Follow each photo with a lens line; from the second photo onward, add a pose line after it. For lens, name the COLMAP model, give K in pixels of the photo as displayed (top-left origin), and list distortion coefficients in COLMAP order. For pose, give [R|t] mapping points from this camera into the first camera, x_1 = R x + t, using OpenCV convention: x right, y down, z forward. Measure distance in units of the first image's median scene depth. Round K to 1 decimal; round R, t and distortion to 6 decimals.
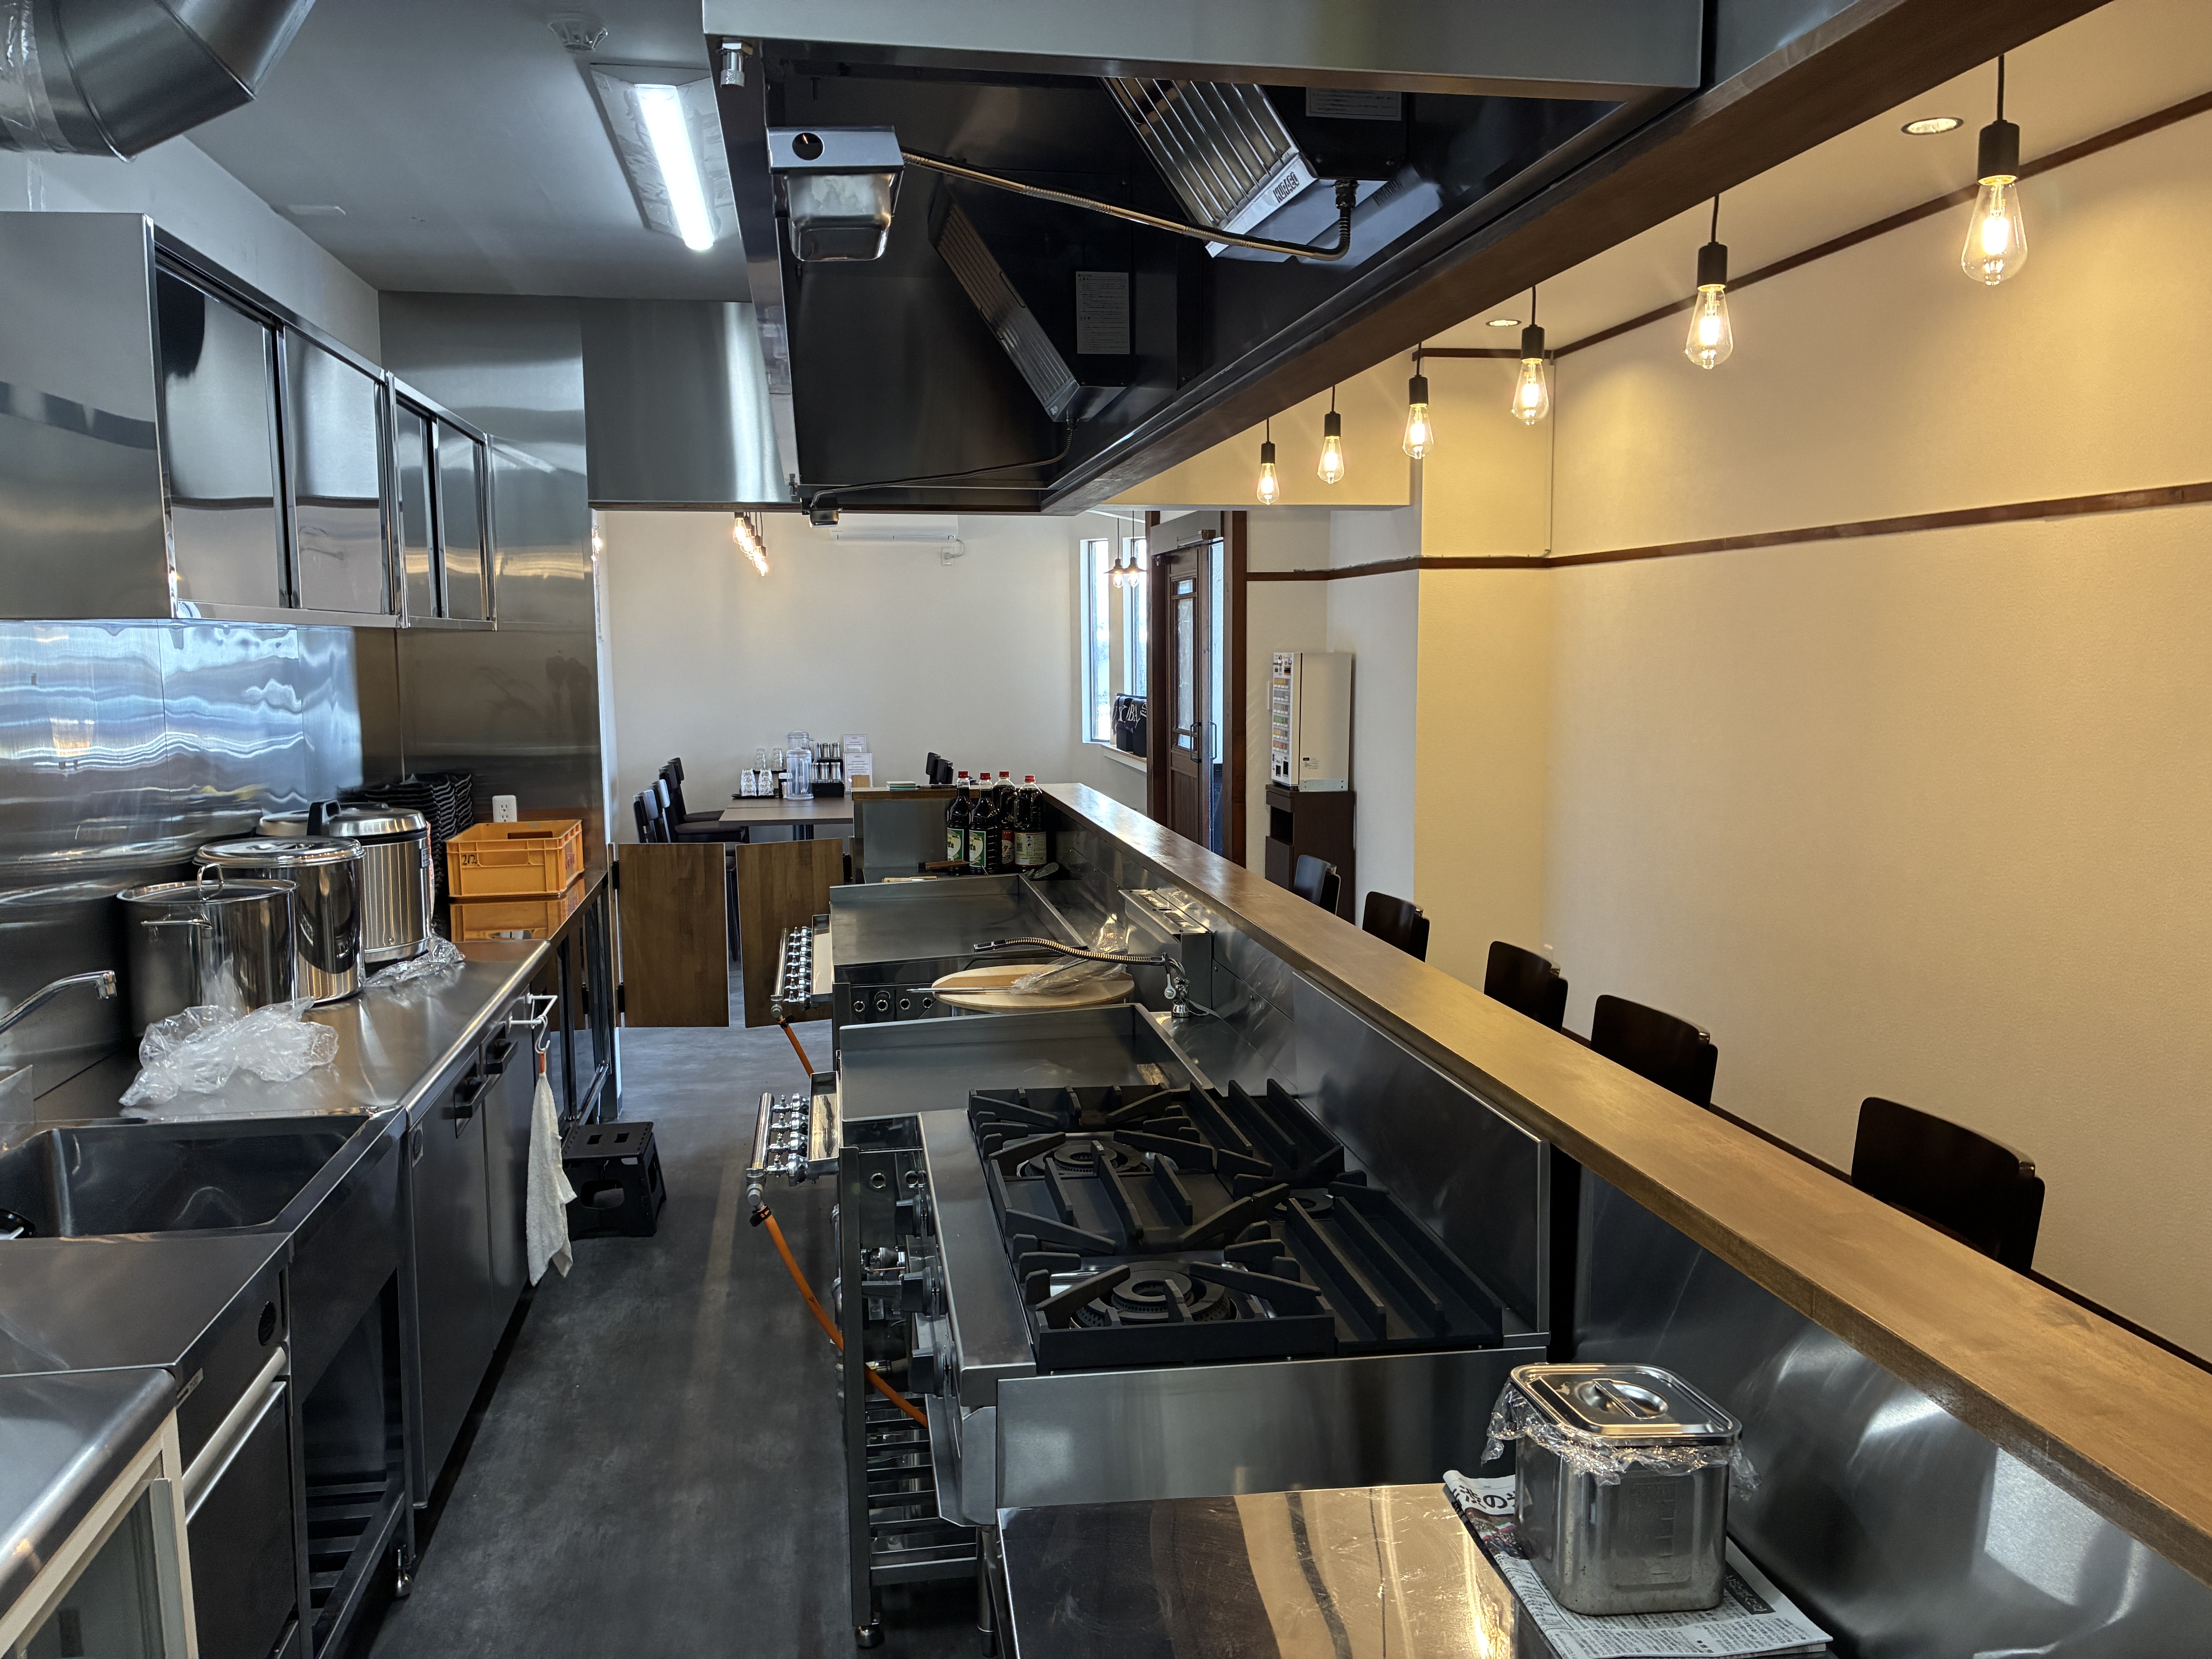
lens RADIAL K [[1692.5, 0, 1092.5], [0, 1692.5, 862.7], [0, 0, 1]] dist [0.086293, -0.103688]
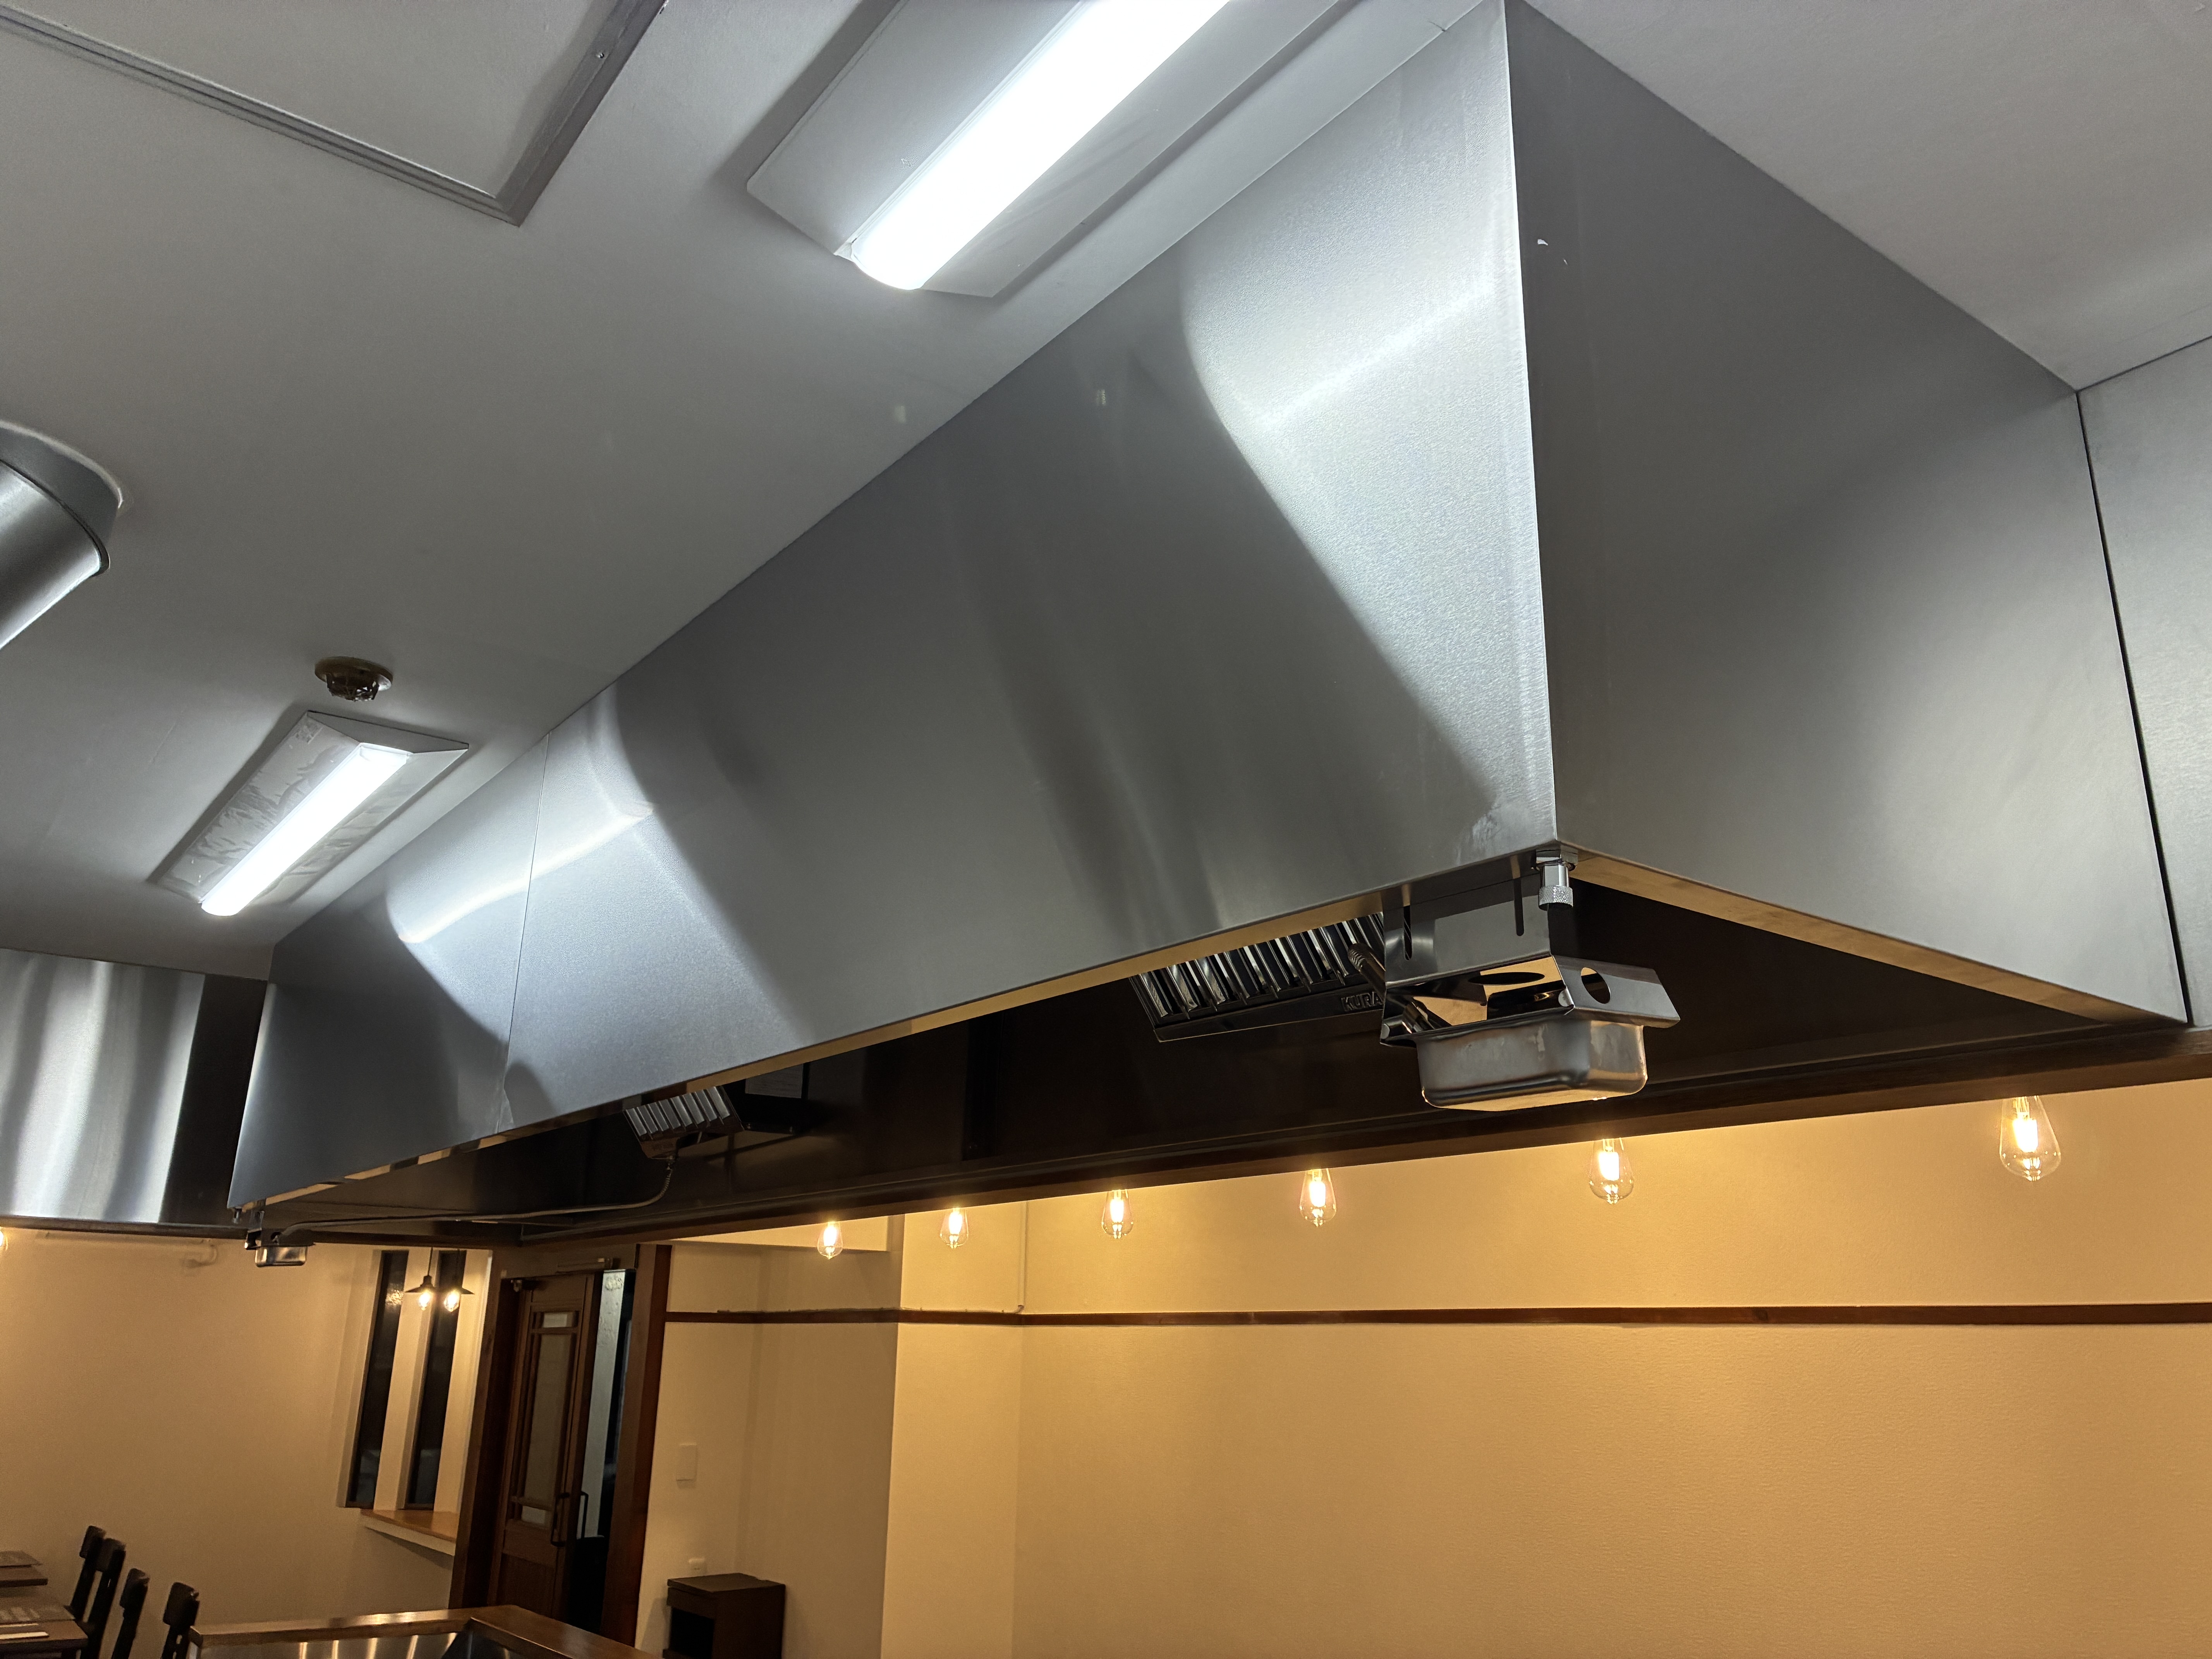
lens RADIAL K [[1689.3, 0, 1108.8], [0, 1689.3, 822.9], [0, 0, 1]] dist [0.116701, -0.150561]
pose [[0.892891, 0.152582, 0.423632, -0.231075], [0.036713, 0.913033, -0.406231, -0.065170], [-0.448773, 0.378273, 0.809637, 0.163748]]
